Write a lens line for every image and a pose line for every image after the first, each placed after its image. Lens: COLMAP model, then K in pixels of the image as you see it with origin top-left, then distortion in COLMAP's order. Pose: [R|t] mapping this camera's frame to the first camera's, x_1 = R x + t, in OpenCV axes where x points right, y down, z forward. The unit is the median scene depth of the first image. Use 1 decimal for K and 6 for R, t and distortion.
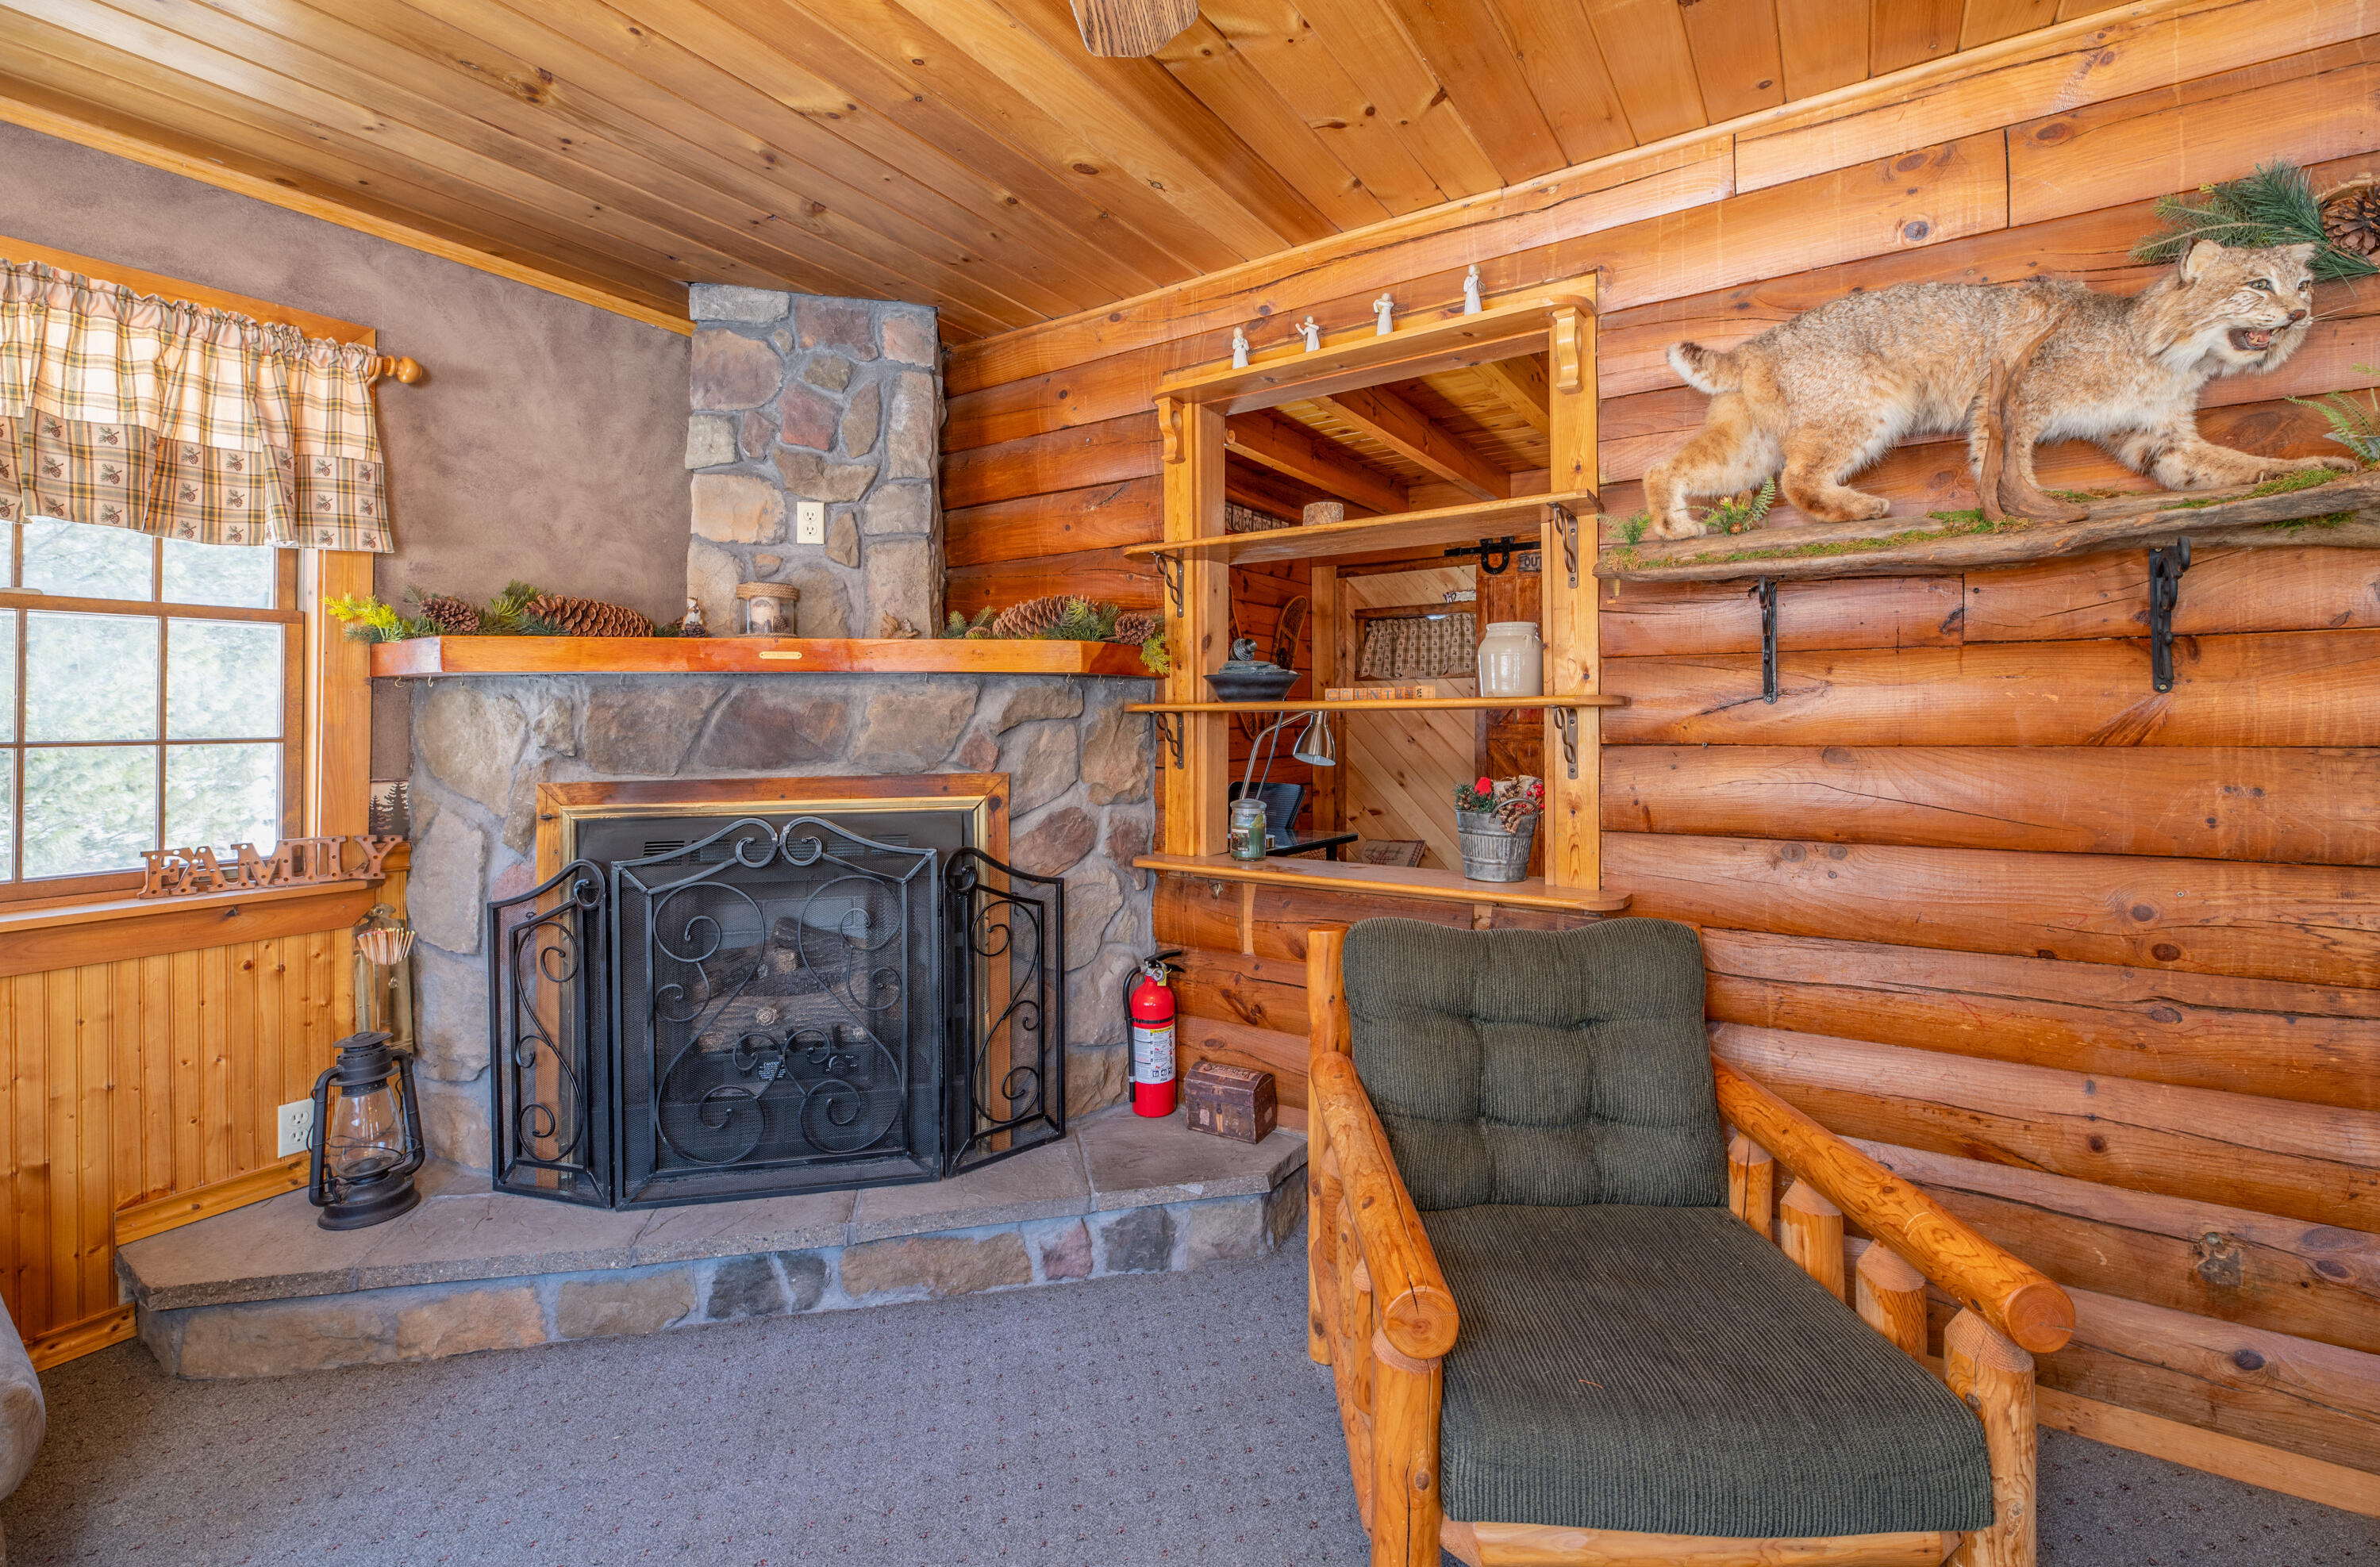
lens RADIAL K [[1021.6, 0, 1179.9], [0, 1021.6, 707.0], [0, 0, 1]] dist [-0.003575, -0.001027]
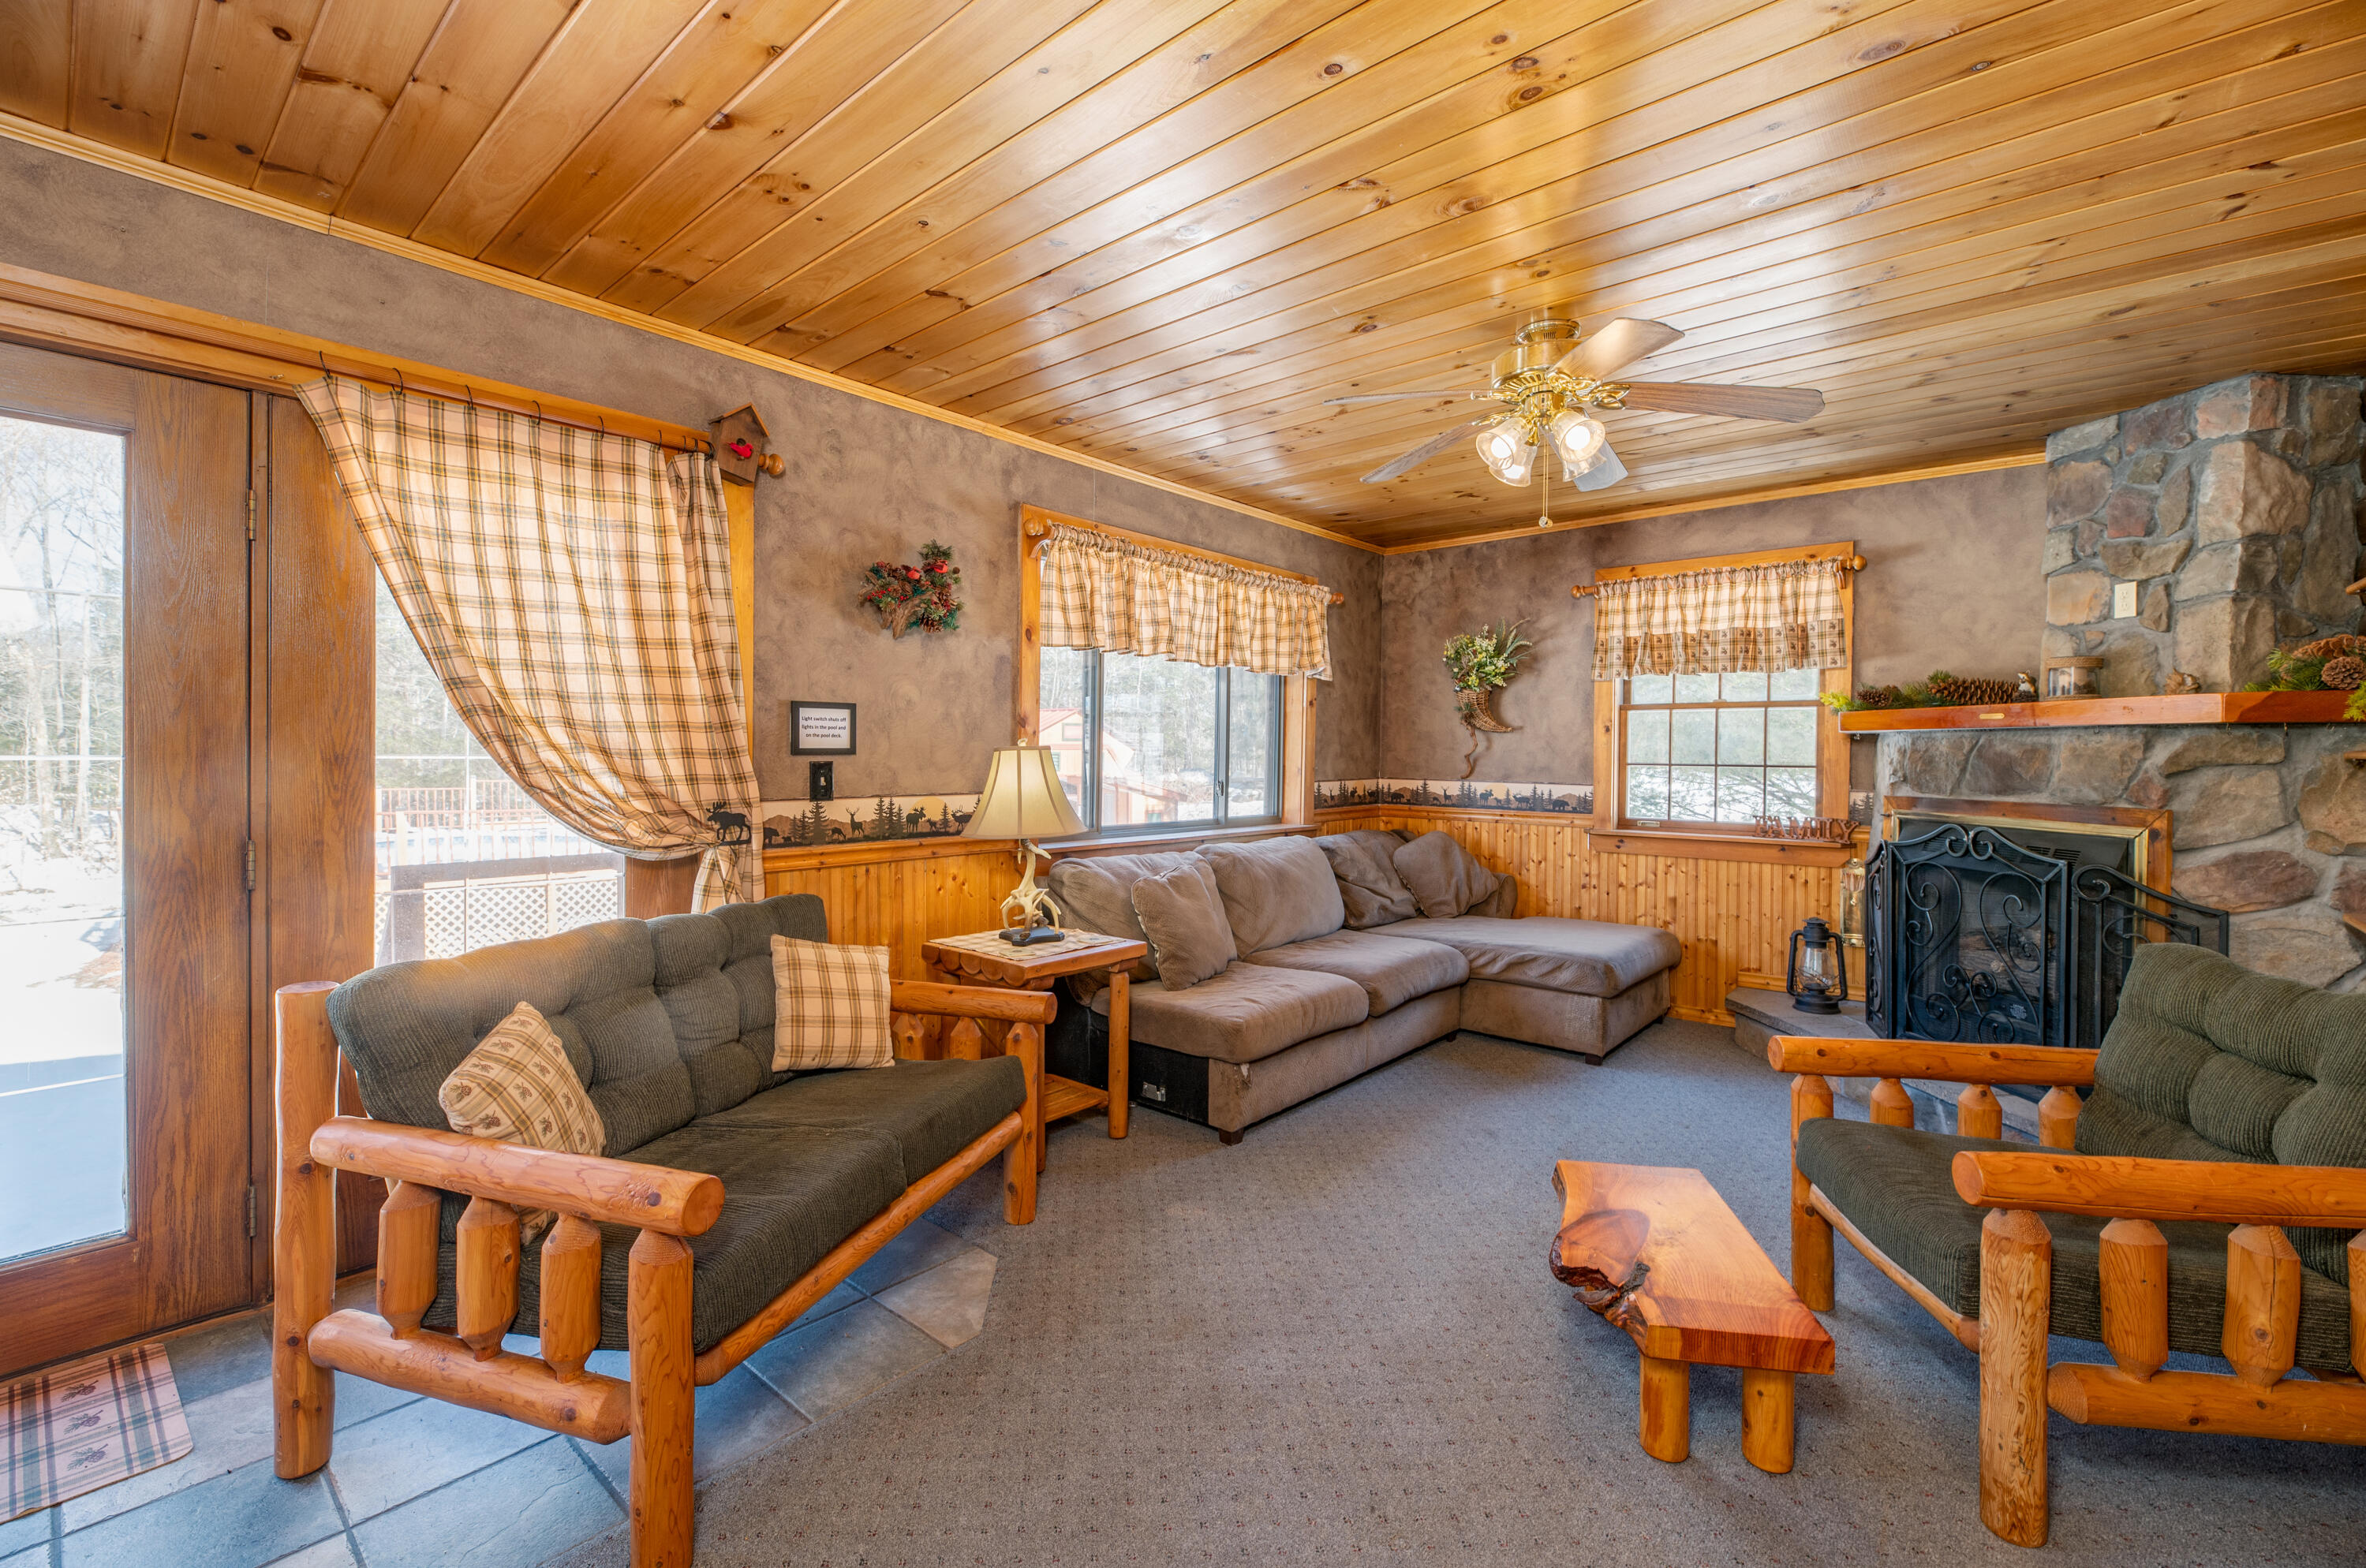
lens RADIAL K [[1015.6, 0, 1173.0], [0, 1015.6, 708.0], [0, 0, 1]] dist [-0.003575, -0.001027]
pose [[-0.131577, -0.034003, -0.990723, 1.122722], [0.002953, 0.999394, -0.034693, -0.015014], [0.991302, -0.007491, -0.131397, 0.033727]]
